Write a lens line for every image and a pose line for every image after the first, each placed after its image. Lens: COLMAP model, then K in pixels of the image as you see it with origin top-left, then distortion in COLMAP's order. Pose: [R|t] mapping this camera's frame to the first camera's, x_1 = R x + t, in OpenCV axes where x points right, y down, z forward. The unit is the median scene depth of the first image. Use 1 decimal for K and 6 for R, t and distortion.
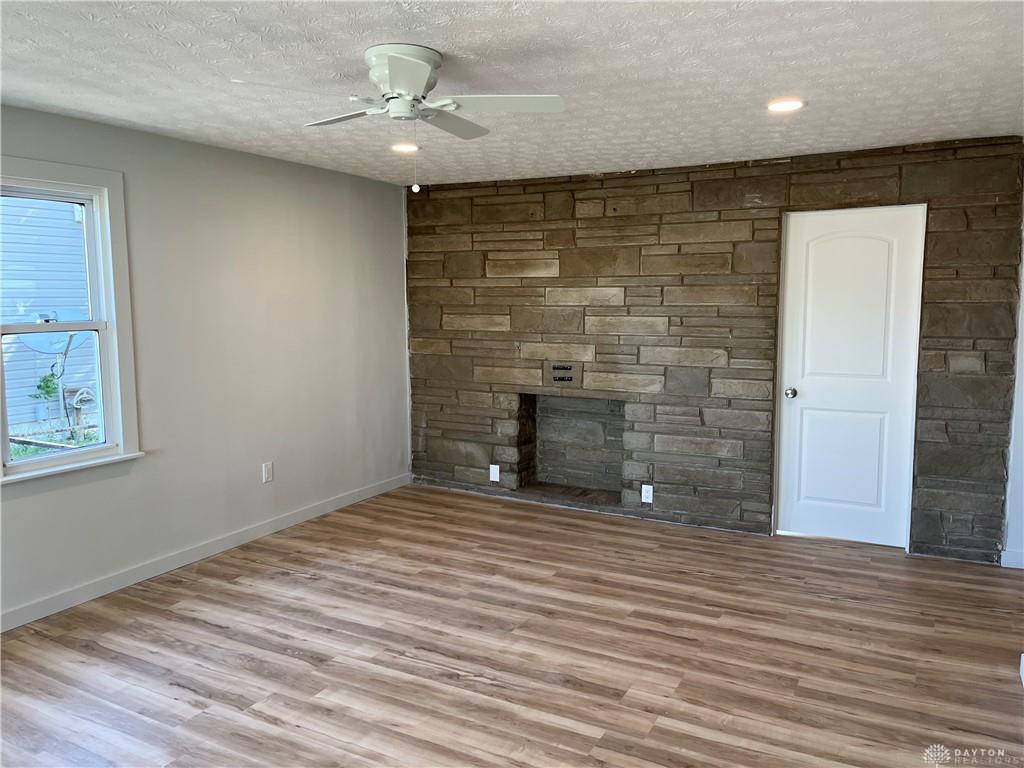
lens RADIAL K [[784.7, 0, 506.2], [0, 784.7, 389.8], [0, 0, 1]] dist [0.057517, -0.079223]
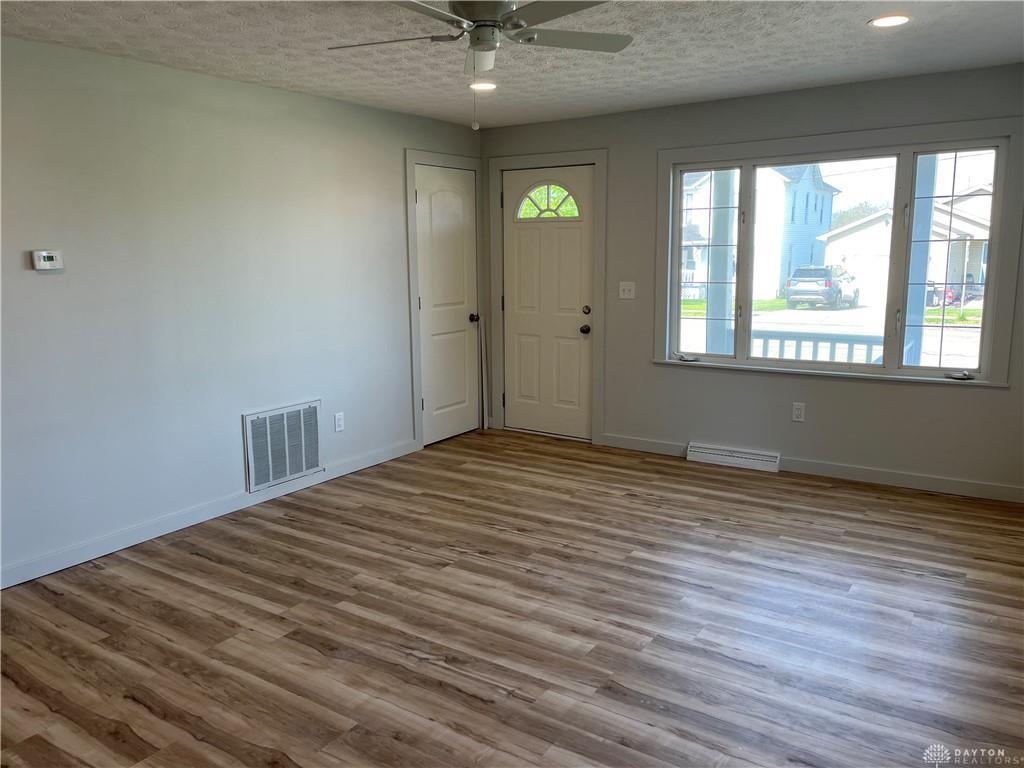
lens RADIAL K [[784.7, 0, 506.2], [0, 784.7, 389.8], [0, 0, 1]] dist [0.057517, -0.079223]
pose [[-0.995828, -0.002845, 0.091204, -0.210865], [0.024813, 0.953406, 0.300667, -0.202067], [-0.087810, 0.301675, -0.949358, 1.758995]]
